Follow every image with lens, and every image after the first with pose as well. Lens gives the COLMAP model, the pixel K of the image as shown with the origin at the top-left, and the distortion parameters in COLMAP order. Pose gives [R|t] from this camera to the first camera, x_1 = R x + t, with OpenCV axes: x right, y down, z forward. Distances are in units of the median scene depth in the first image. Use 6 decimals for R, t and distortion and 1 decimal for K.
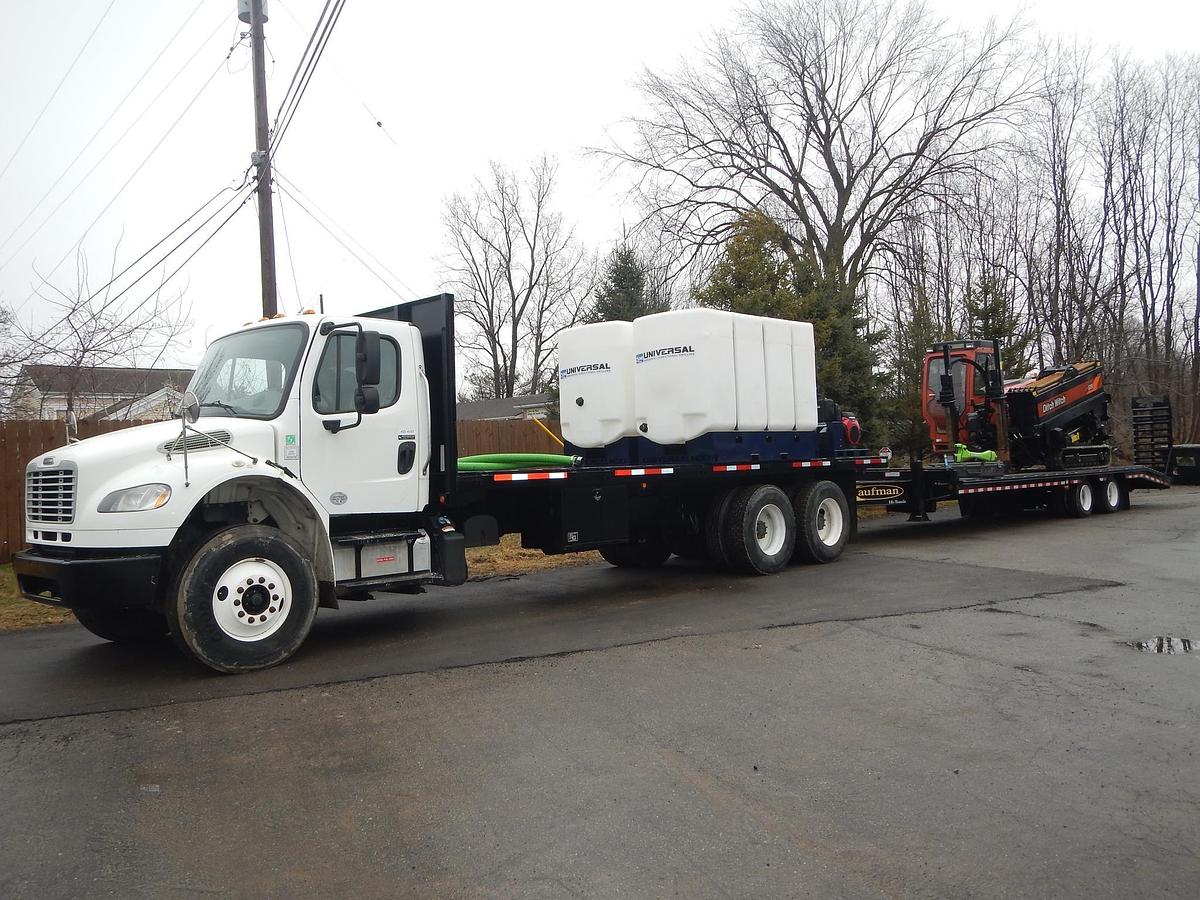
lens RADIAL K [[985.5, 0, 604.9], [0, 985.5, 452.6], [0, 0, 1]] dist [0.004273, -0.009311]
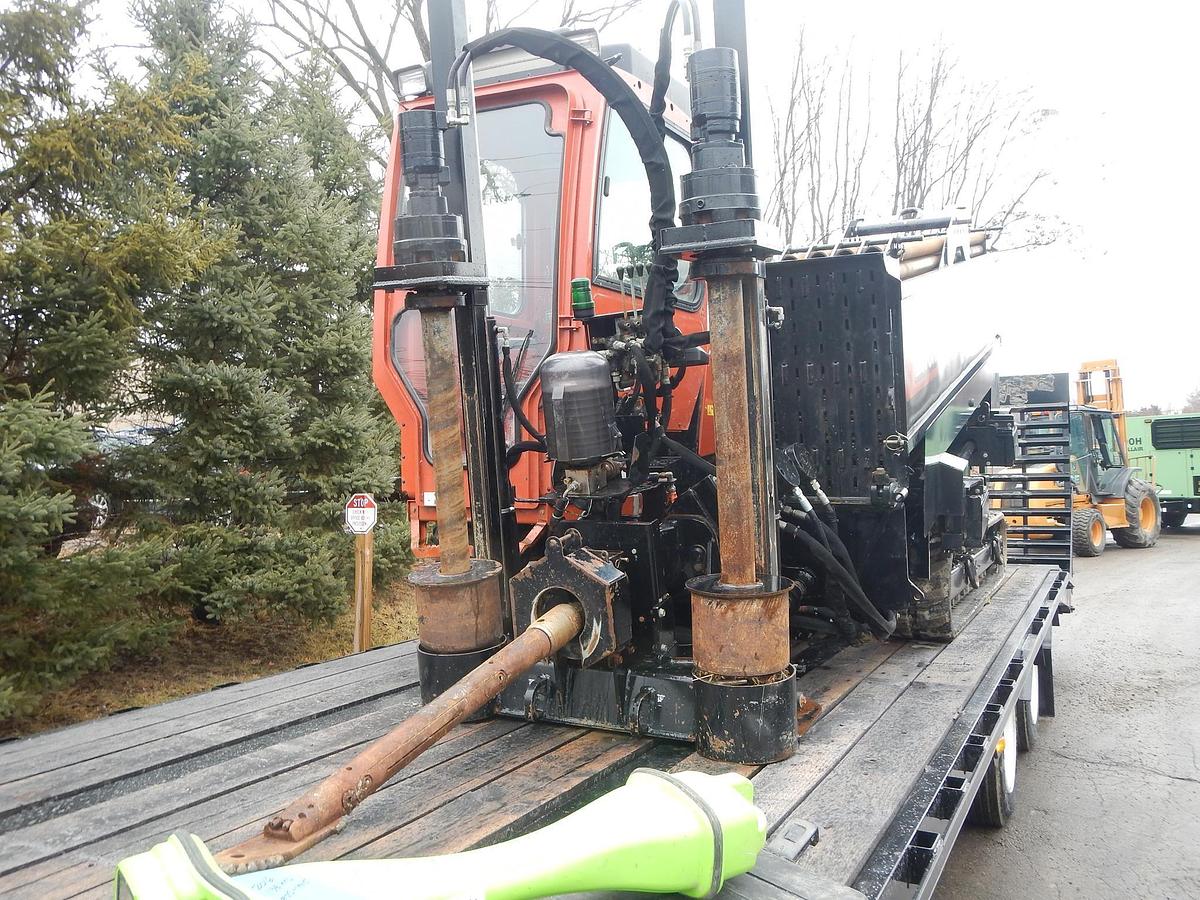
lens RADIAL K [[985.5, 0, 604.9], [0, 985.5, 452.6], [0, 0, 1]] dist [0.004273, -0.009311]
pose [[0.941735, 0.022370, 0.335612, 0.321064], [-0.019354, 0.999737, -0.012330, -0.021751], [-0.335799, 0.005116, 0.941920, 0.839674]]
